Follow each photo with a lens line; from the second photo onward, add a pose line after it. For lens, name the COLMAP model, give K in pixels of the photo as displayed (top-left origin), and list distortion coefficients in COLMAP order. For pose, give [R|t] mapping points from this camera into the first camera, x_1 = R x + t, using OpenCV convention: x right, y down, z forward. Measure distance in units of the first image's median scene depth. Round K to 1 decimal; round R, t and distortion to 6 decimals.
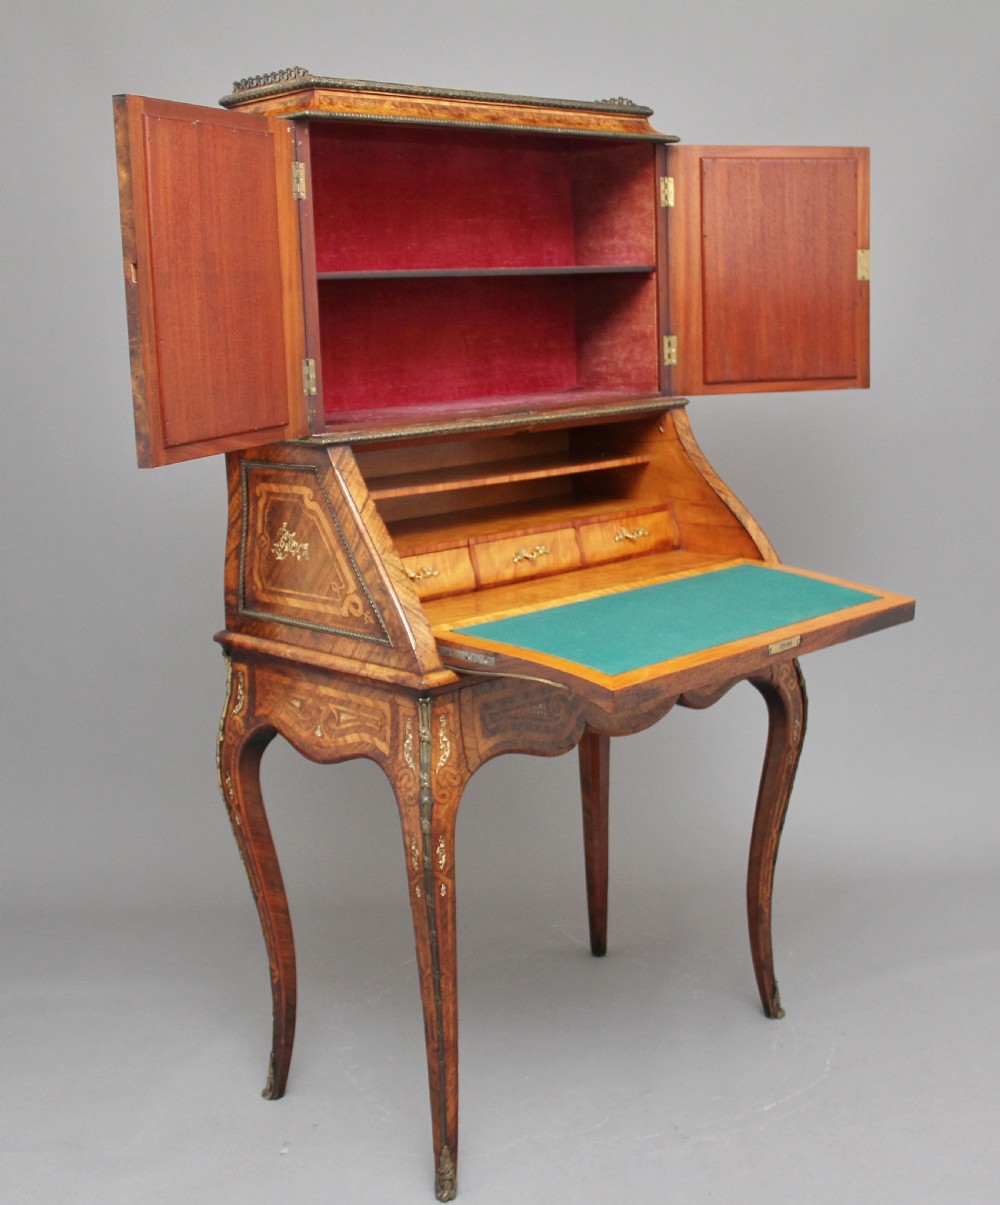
lens RADIAL K [[1530.5, 0, 482.8], [0, 1530.5, 633.2], [0, 0, 1]] dist [-0.099850, 0.000000]
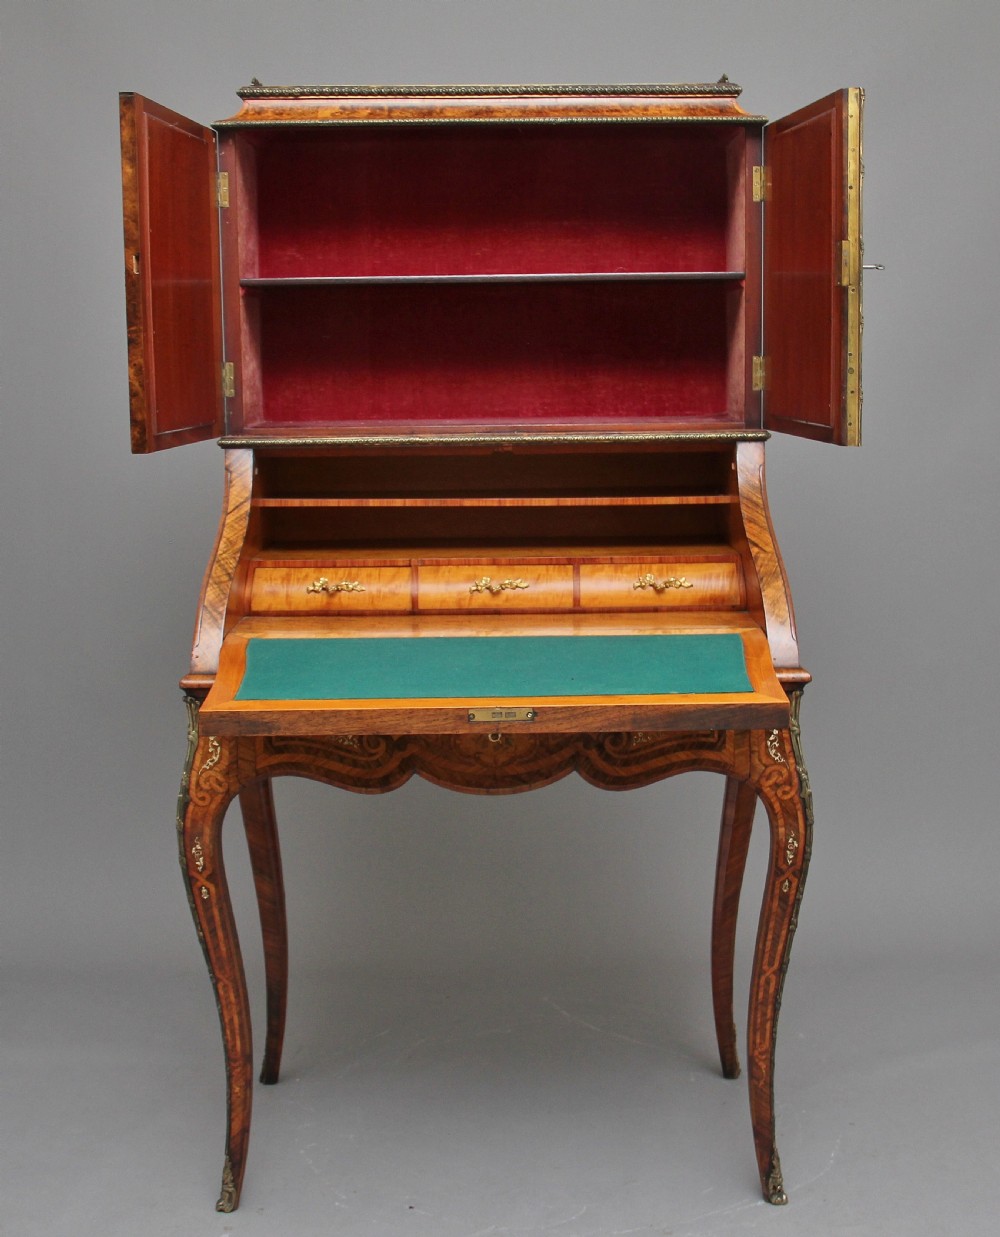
lens RADIAL K [[1575.7, 0, 541.3], [0, 1575.7, 675.4], [0, 0, 1]] dist [-0.102166, 0.000000]
pose [[0.740371, 0.161214, -0.652580, 0.741786], [-0.160422, 0.985139, 0.061367, -0.067085], [0.652776, 0.059254, 0.755230, 0.337095]]
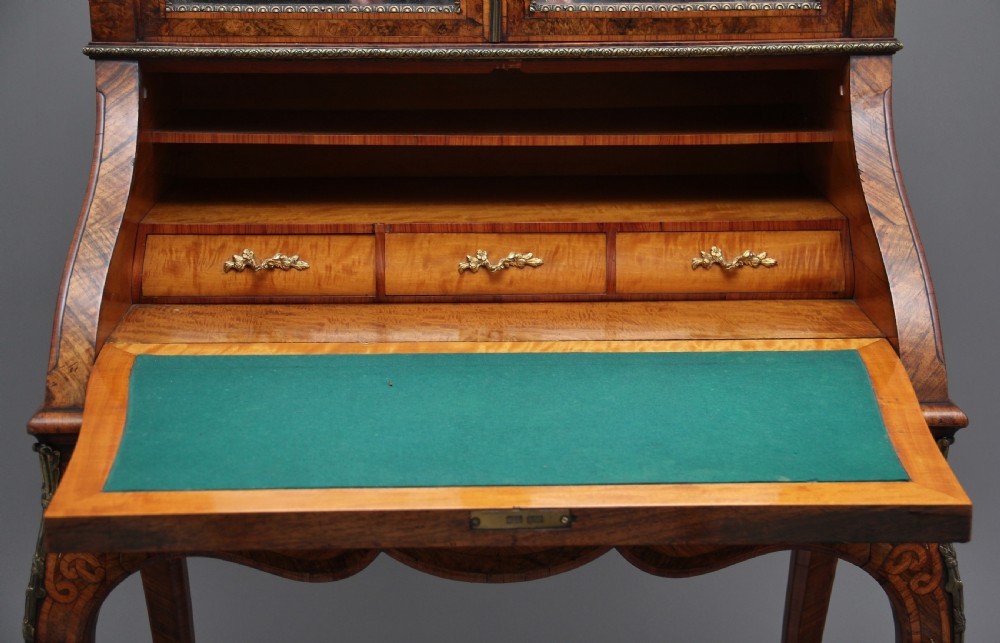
lens RADIAL K [[1645.2, 0, 511.2], [0, 1645.2, 334.3], [0, 0, 1]] dist [0.157276, 0.000000]
pose [[0.745589, 0.216398, -0.630293, 0.524550], [-0.167199, 0.976301, 0.137409, -0.130096], [0.645091, 0.002933, 0.764100, 0.521588]]
